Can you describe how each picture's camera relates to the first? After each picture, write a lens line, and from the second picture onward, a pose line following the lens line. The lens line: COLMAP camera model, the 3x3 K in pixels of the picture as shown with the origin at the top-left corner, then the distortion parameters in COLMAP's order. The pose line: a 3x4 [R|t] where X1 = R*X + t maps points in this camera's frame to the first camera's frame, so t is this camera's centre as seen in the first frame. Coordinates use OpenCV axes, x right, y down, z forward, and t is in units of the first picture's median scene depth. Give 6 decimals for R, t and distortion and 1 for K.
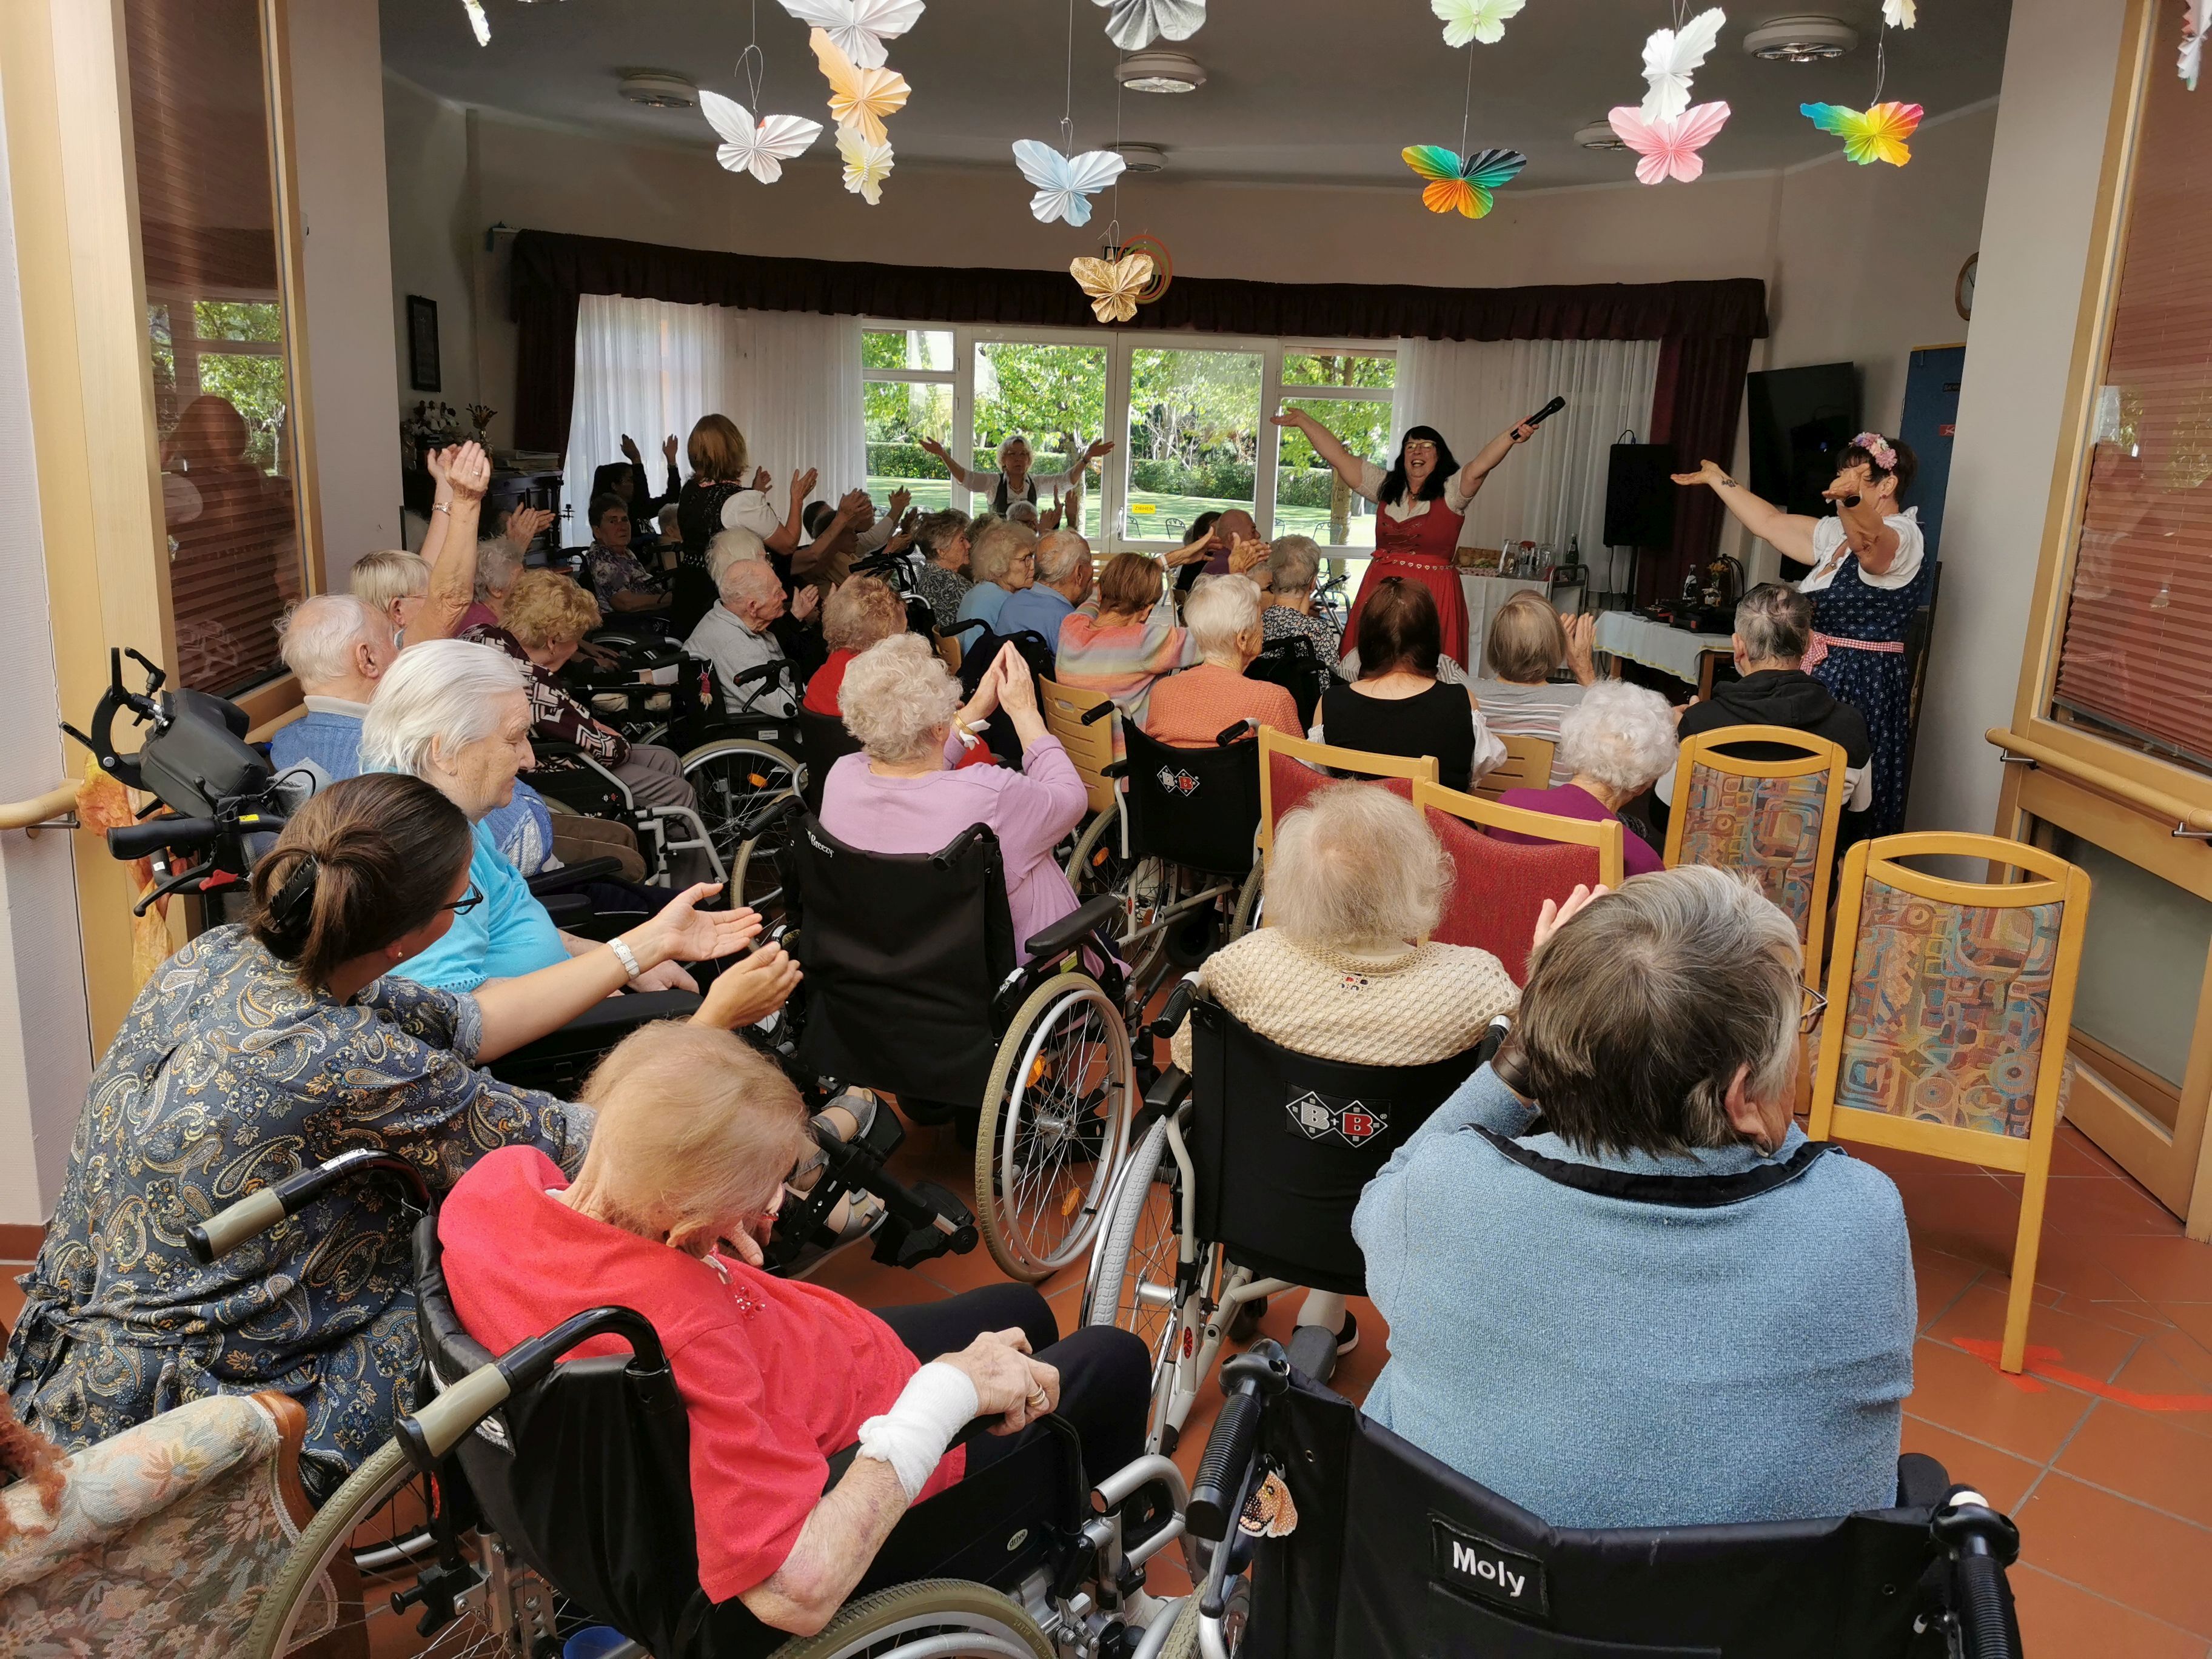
lens RADIAL K [[1655.2, 0, 1108.5], [0, 1655.2, 826.0], [0, 0, 1]] dist [0.040801, -0.050574]
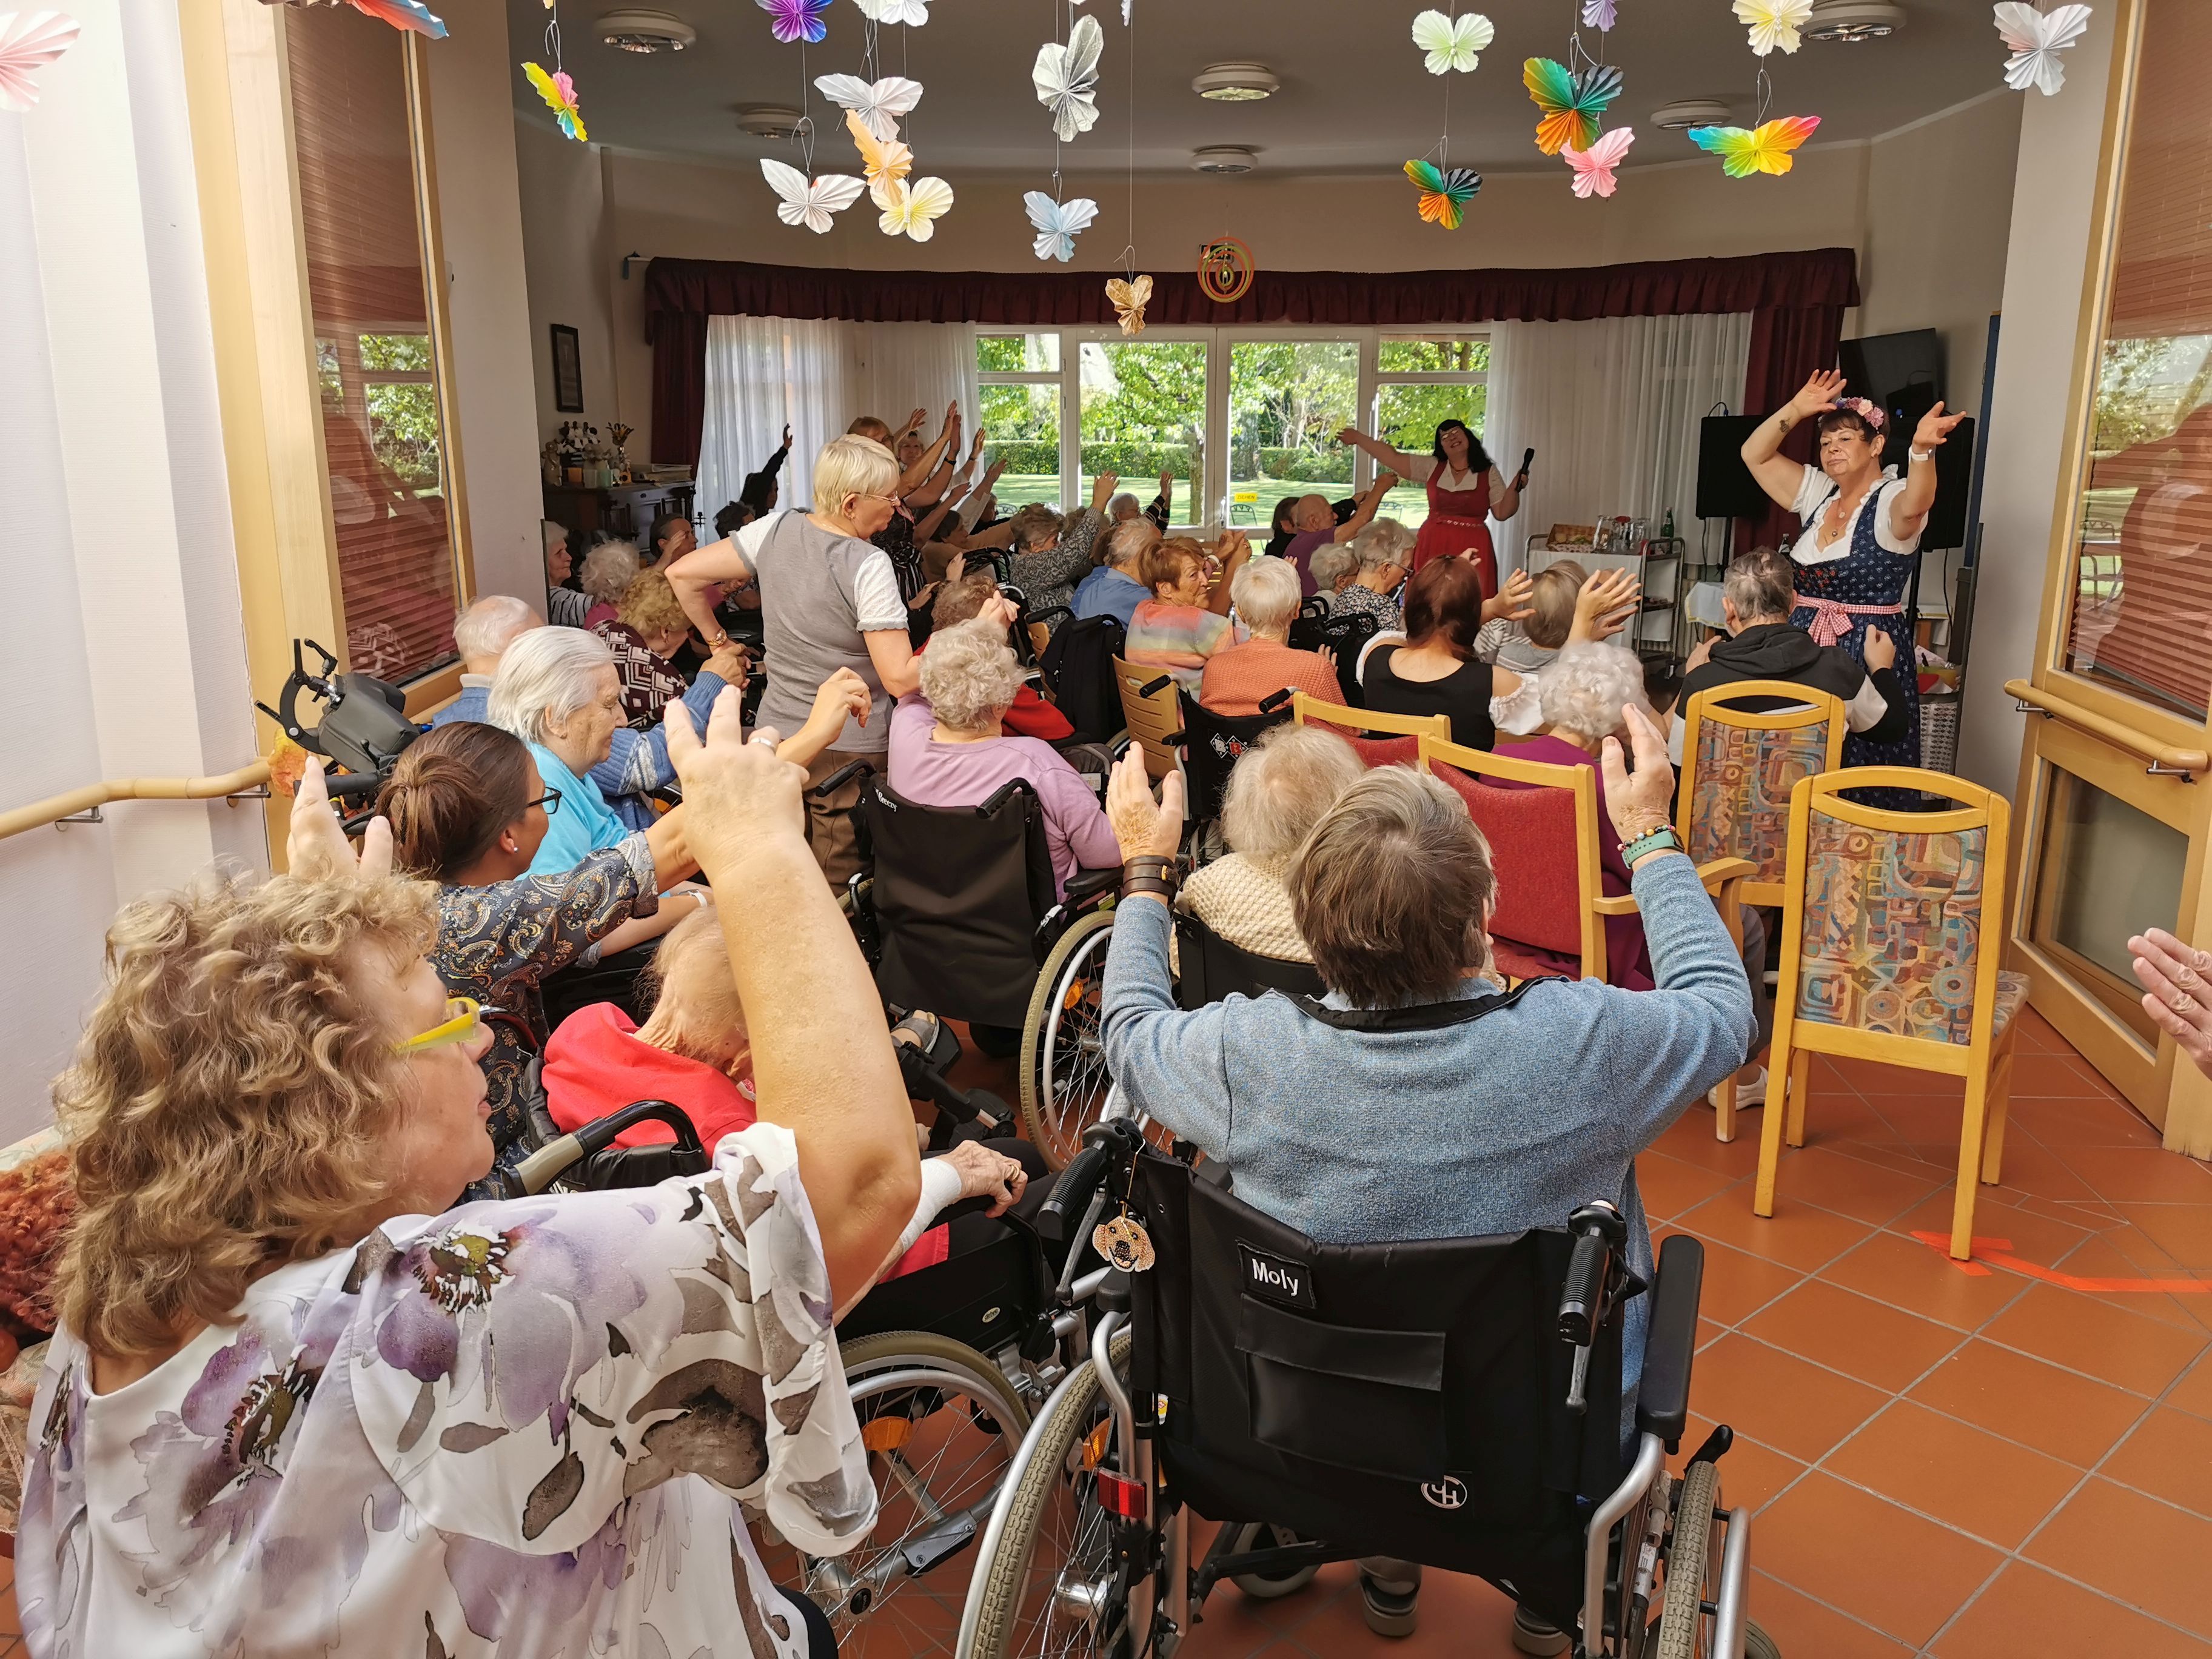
lens RADIAL K [[1655.2, 0, 1112.9], [0, 1655.2, 826.2], [0, 0, 1]] dist [0.040801, -0.050574]
pose [[0.996223, -0.017747, -0.084995, 0.066826], [0.018161, 0.999827, 0.004098, 0.022248], [0.084907, -0.005626, 0.996373, -0.109878]]
